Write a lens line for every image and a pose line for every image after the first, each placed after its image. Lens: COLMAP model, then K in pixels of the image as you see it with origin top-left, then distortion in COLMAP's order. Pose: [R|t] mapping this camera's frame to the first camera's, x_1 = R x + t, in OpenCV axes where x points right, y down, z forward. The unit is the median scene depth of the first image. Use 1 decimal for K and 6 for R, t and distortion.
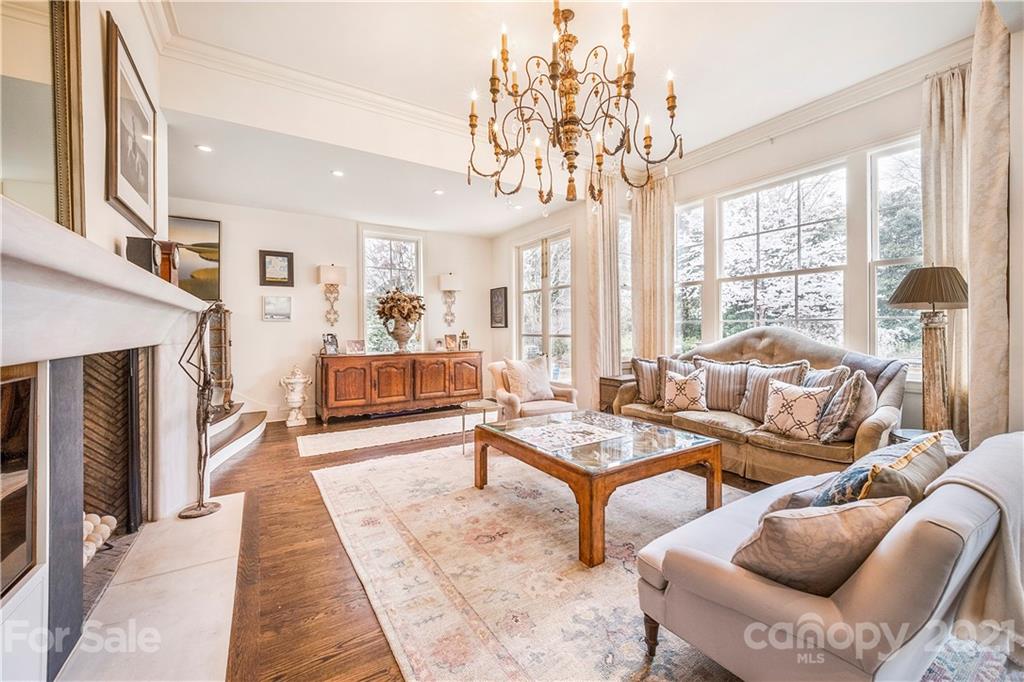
lens RADIAL K [[406.1, 0, 518.7], [0, 406.1, 338.6], [0, 0, 1]] dist [0.002487, -0.000078]
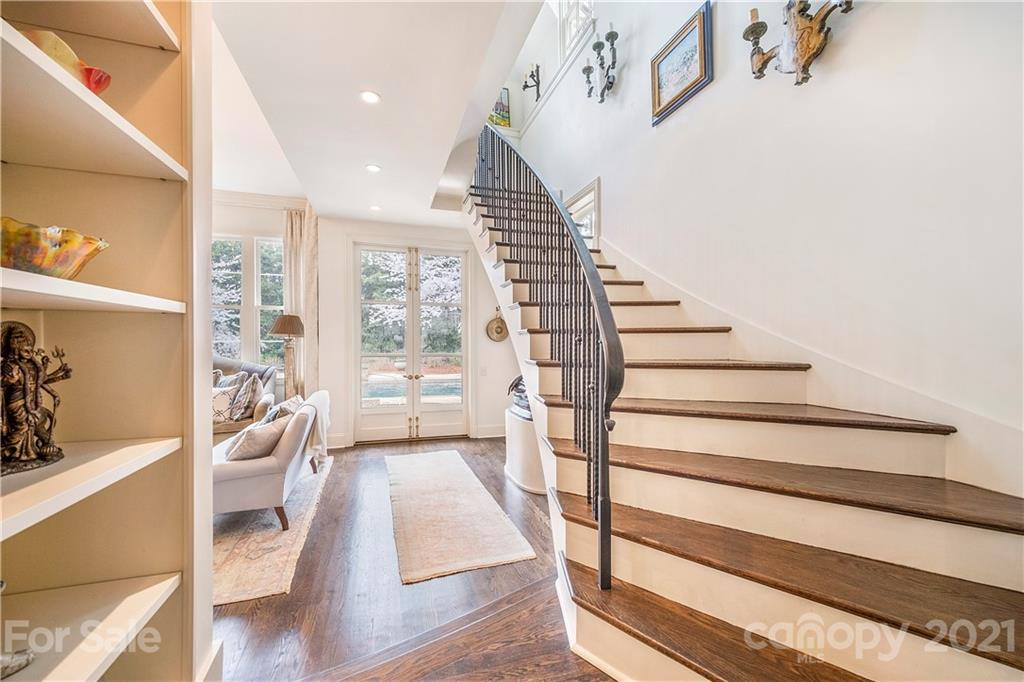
lens RADIAL K [[406.1, 0, 514.0], [0, 406.1, 338.5], [0, 0, 1]] dist [0.002487, -0.000078]
pose [[0.241980, 0.015274, 0.970161, -0.488341], [0.014406, 0.999709, -0.019333, -0.015936], [-0.970174, 0.018654, 0.241689, -0.405989]]
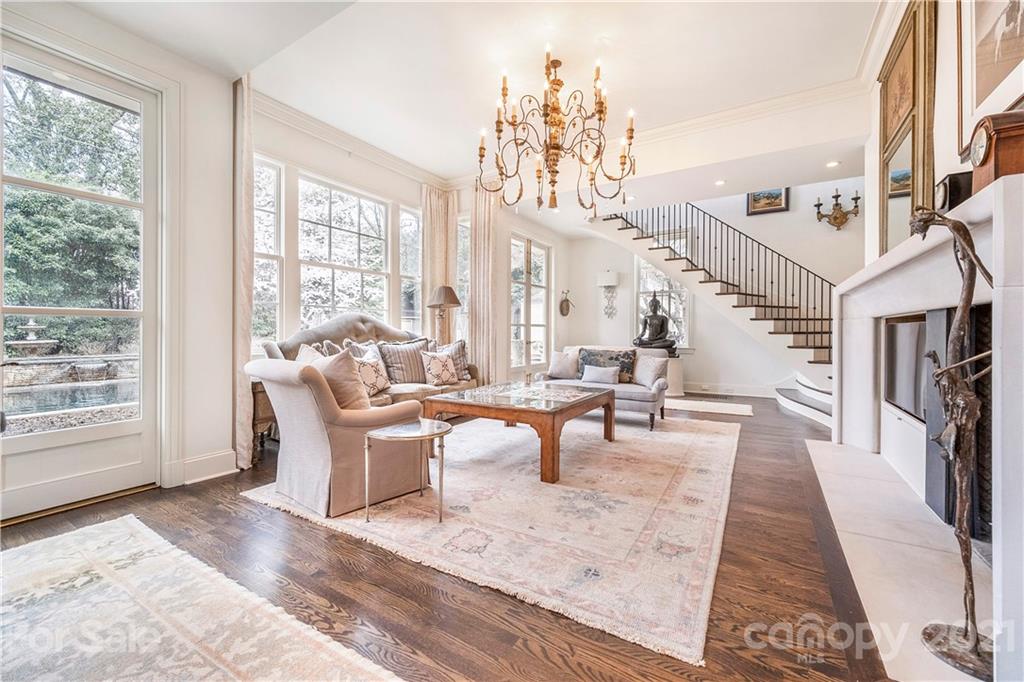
lens RADIAL K [[406.1, 0, 514.9], [0, 406.1, 333.6], [0, 0, 1]] dist [0.002487, -0.000078]
pose [[-0.432388, 0.000242, 0.901688, -0.857225], [0.020440, 0.999746, 0.009533, 0.036919], [-0.901456, 0.022553, -0.432283, 1.458073]]
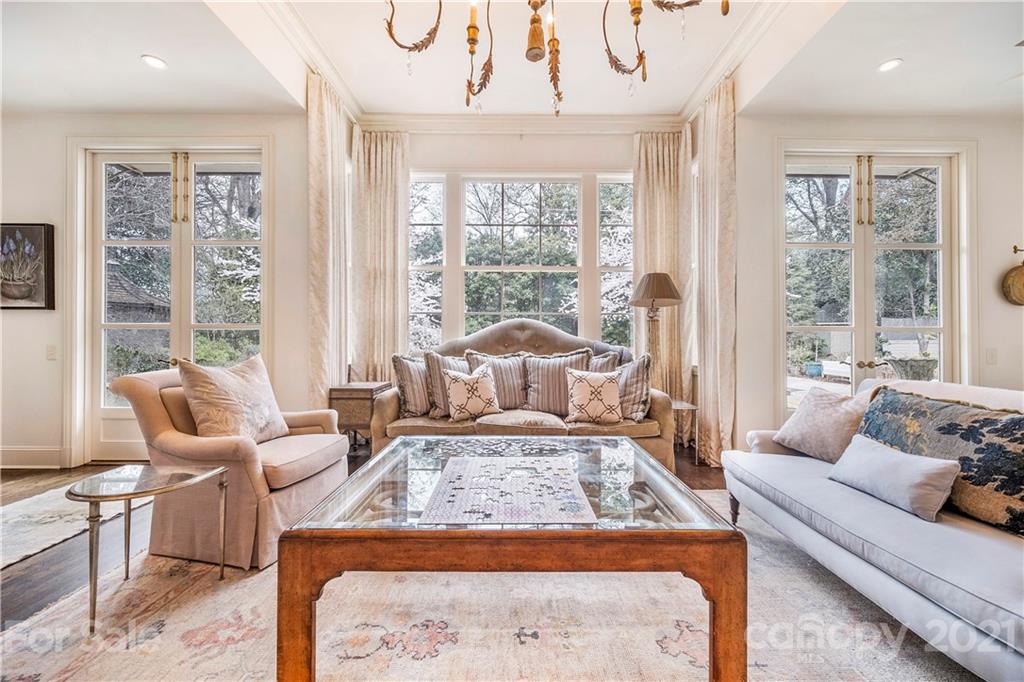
lens RADIAL K [[406.1, 0, 514.9], [0, 406.1, 335.9], [0, 0, 1]] dist [0.002487, -0.000078]
pose [[0.537845, 0.016495, 0.842882, -0.308491], [0.011313, 0.999577, -0.026780, 0.050853], [-0.842968, 0.023939, 0.537431, 0.640765]]
